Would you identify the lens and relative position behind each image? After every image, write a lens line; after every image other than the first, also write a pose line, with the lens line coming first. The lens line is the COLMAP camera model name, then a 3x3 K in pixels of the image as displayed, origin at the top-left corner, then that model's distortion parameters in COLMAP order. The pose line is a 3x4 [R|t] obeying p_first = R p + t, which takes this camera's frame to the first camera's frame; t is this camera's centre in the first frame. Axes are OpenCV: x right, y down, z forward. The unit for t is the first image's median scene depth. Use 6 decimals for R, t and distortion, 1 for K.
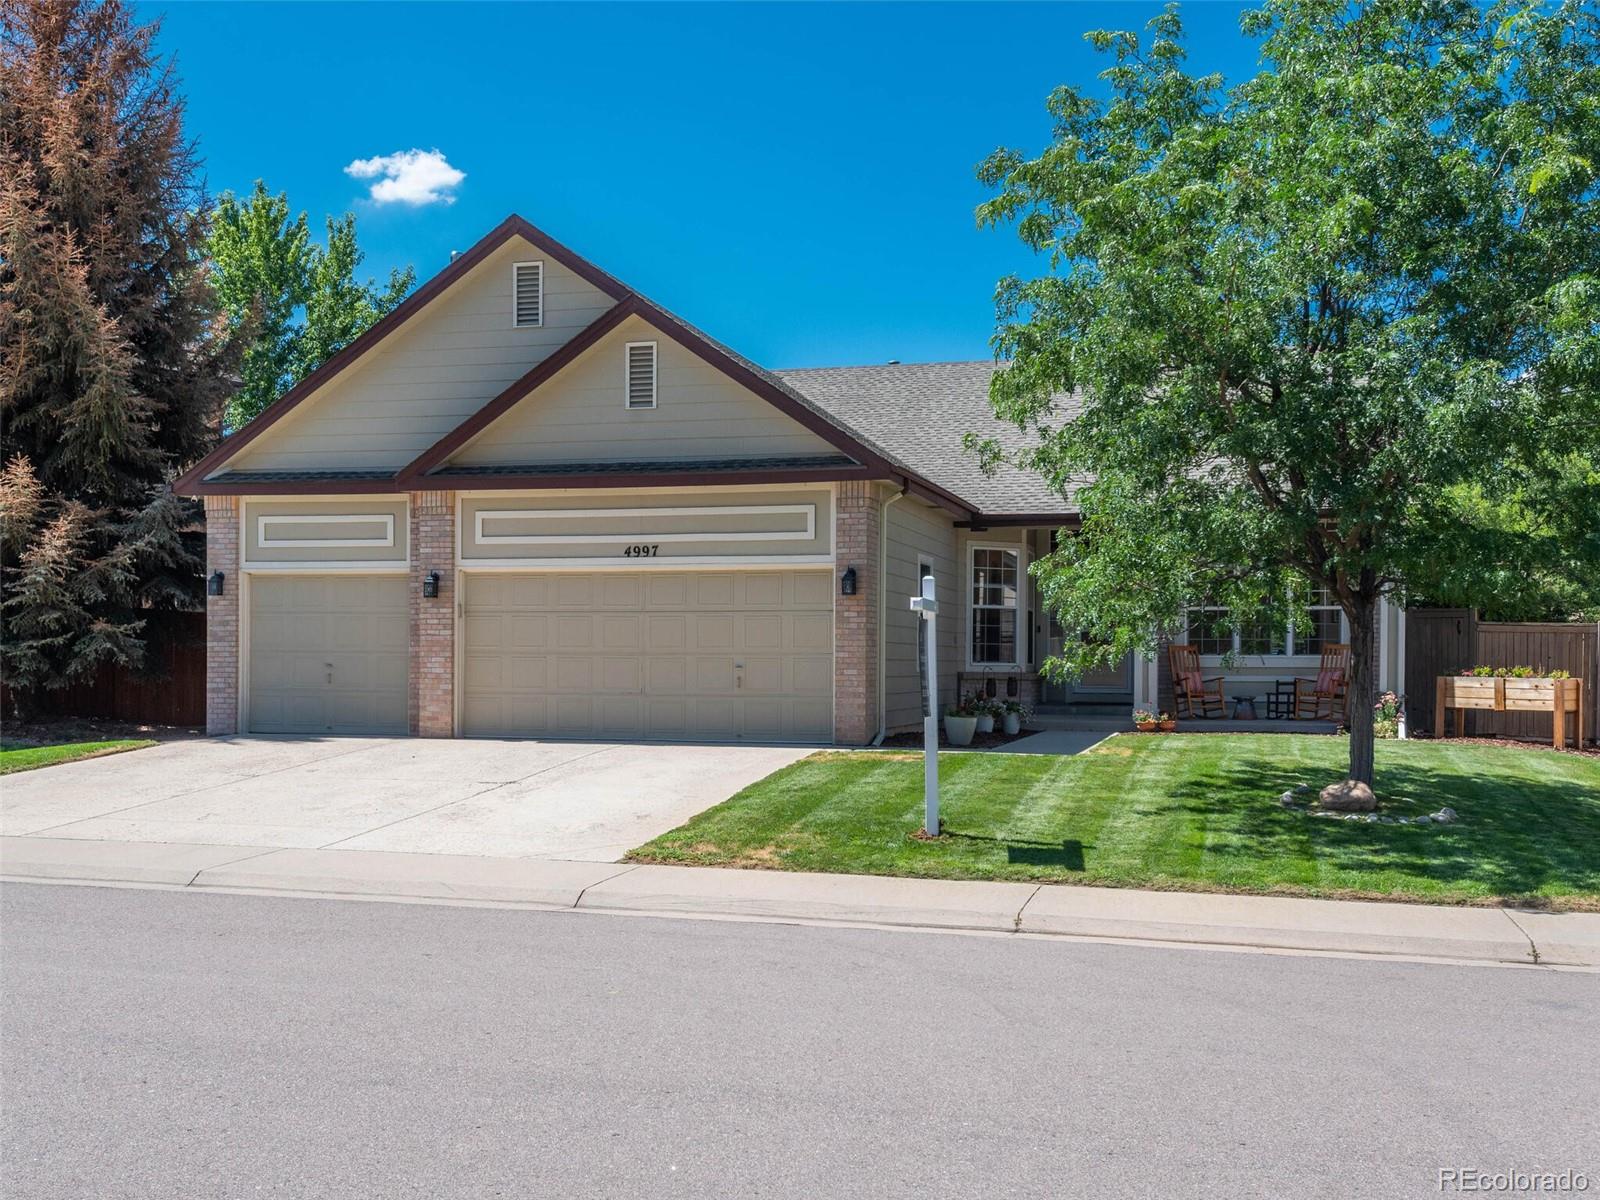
lens RADIAL K [[1521.4, 0, 799.7], [0, 1521.4, 628.6], [0, 0, 1]] dist [0.047983, -0.005496]
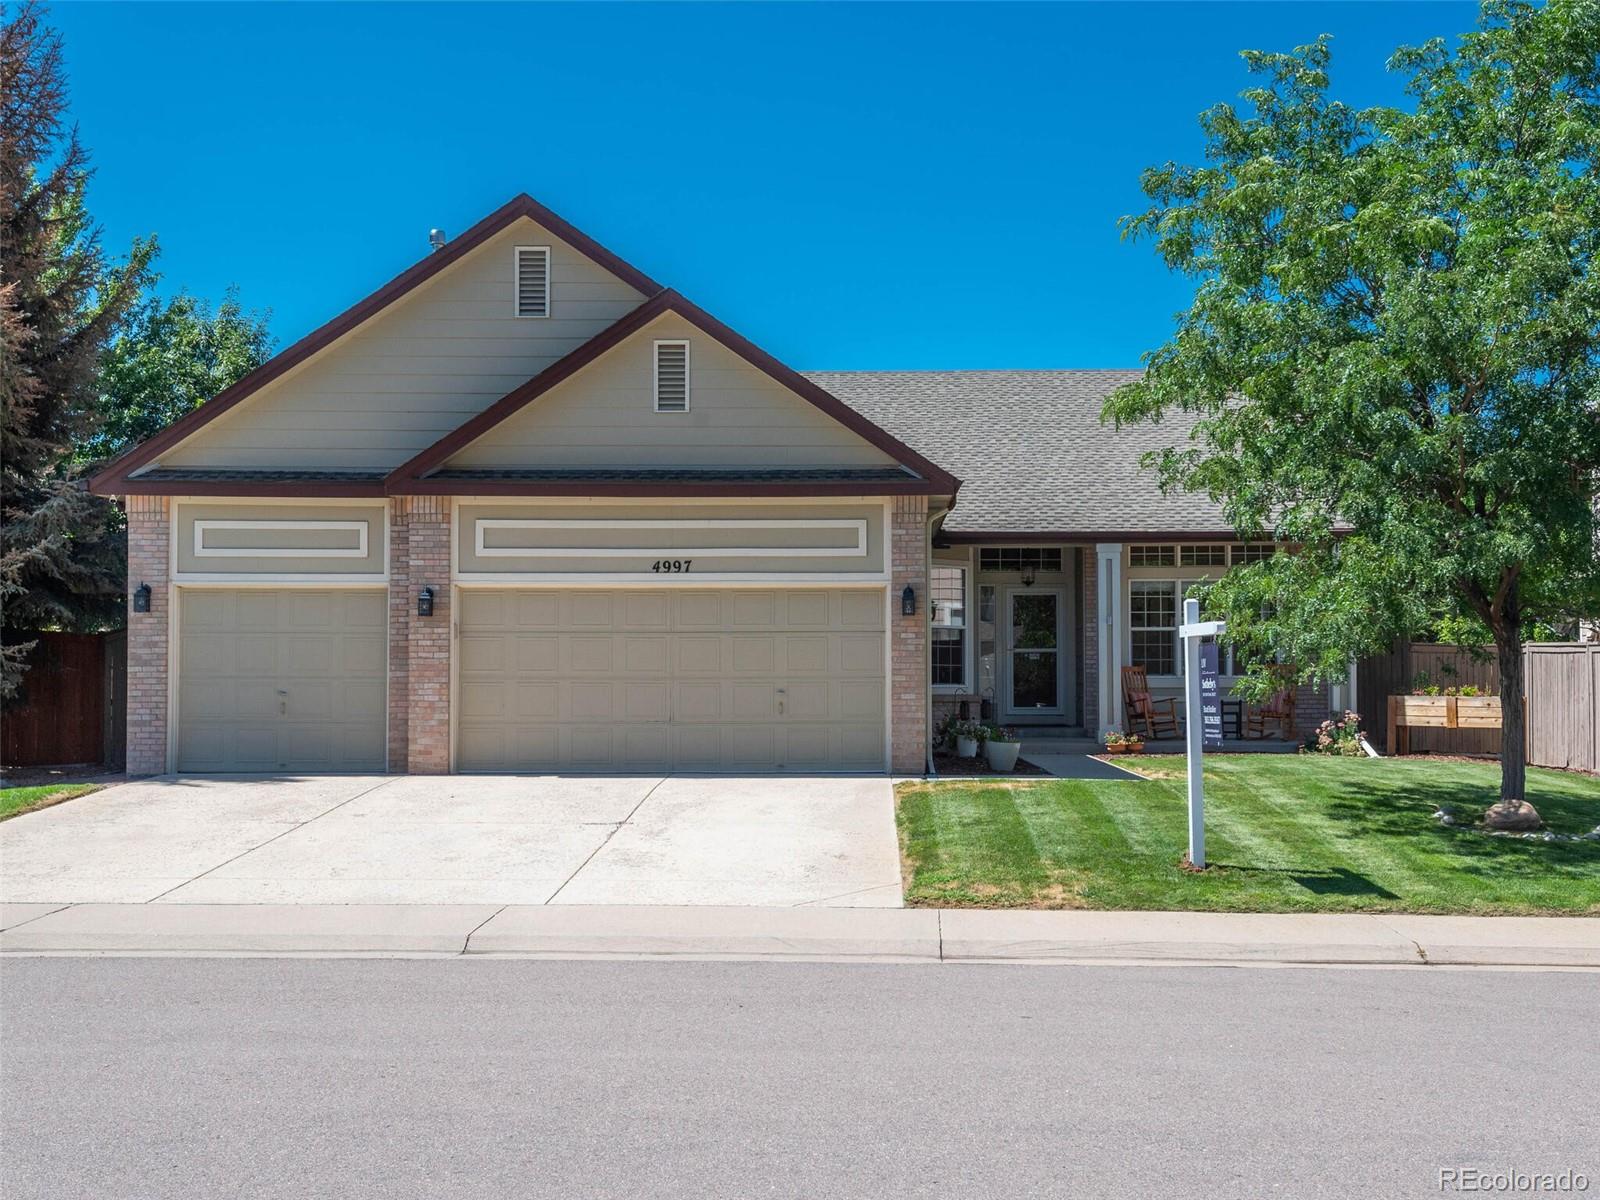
lens RADIAL K [[1602.3, 0, 800.0], [0, 1602.3, 600.0], [0, 0, 1]] dist [0.032678, -0.002653]
pose [[0.970851, 0.006582, 0.239594, -0.252551], [0.000142, 0.999607, -0.028037, -0.003312], [-0.239684, 0.027254, 0.970468, 0.041679]]
